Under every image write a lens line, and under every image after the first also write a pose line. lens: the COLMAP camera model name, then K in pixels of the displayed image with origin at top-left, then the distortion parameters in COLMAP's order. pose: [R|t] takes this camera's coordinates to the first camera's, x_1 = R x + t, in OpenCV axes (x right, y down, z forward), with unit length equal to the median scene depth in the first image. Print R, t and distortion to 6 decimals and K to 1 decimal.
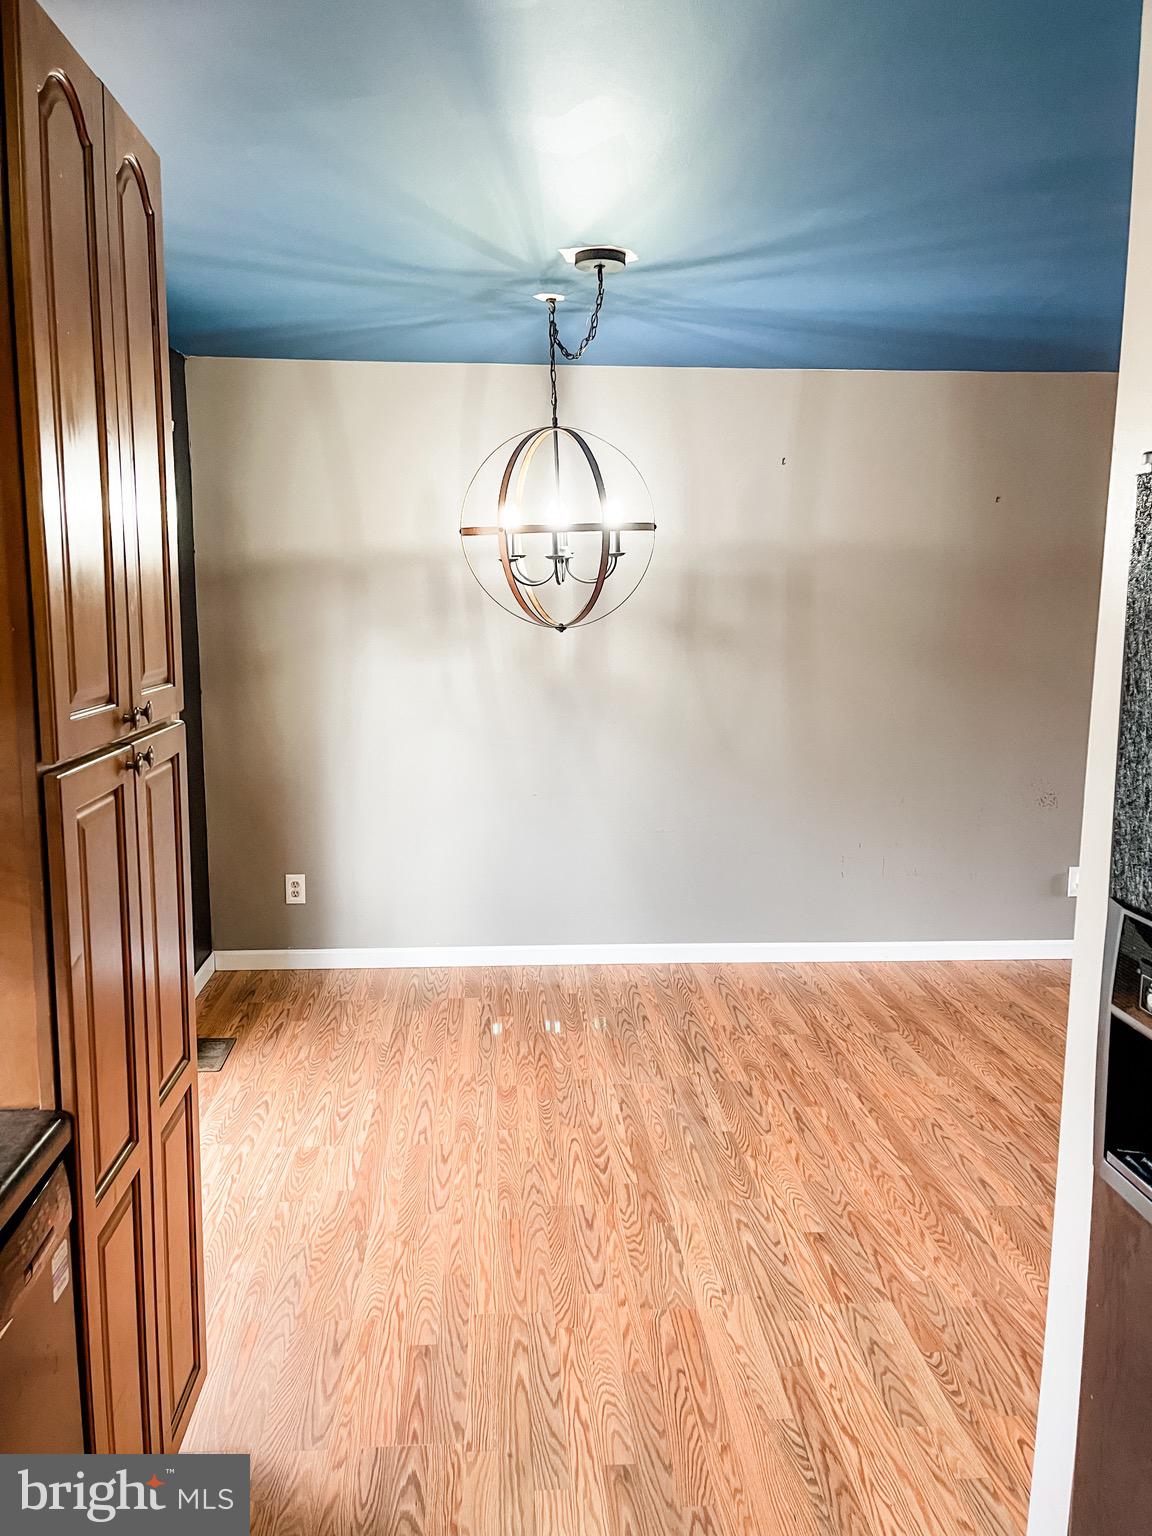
lens RADIAL K [[1180.2, 0, 579.2], [0, 1180.2, 758.6], [0, 0, 1]] dist [-0.013583, -0.009303]
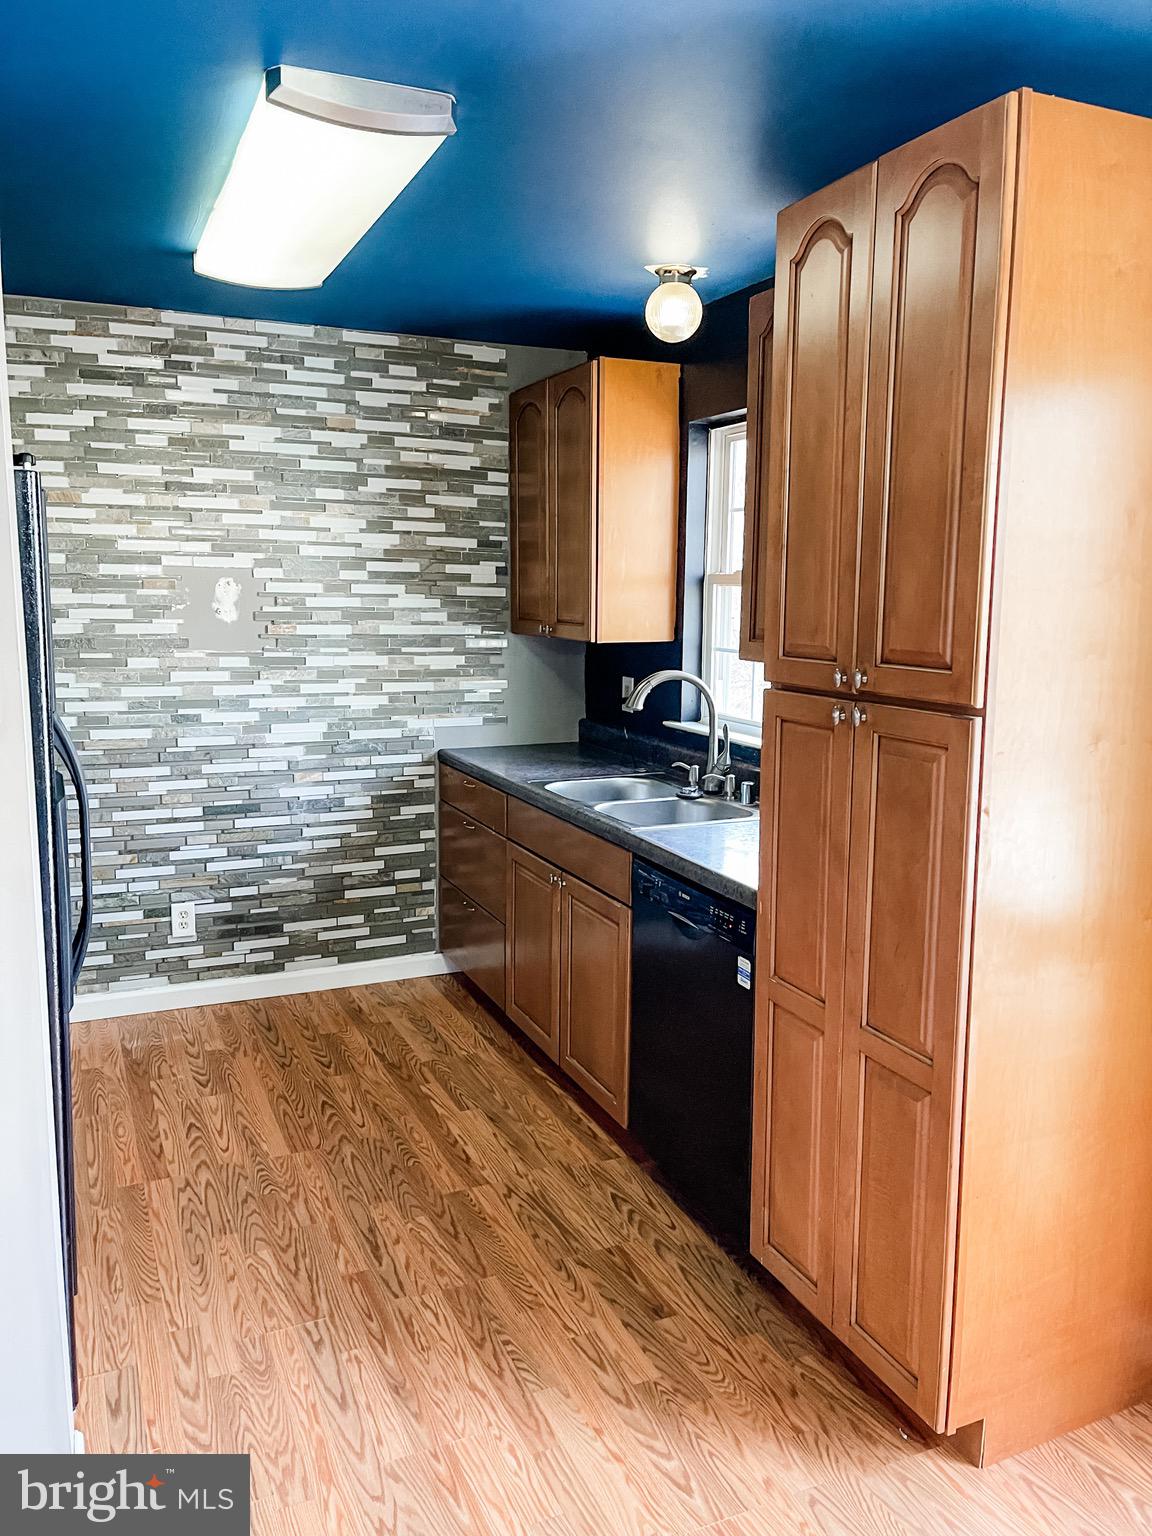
lens RADIAL K [[1180.2, 0, 578.9], [0, 1180.2, 767.7], [0, 0, 1]] dist [-0.013583, -0.009303]
pose [[-0.940782, 0.057024, -0.334182, 0.450101], [-0.041473, 0.958988, 0.280395, -0.241242], [0.336466, 0.277650, -0.899834, 1.764277]]
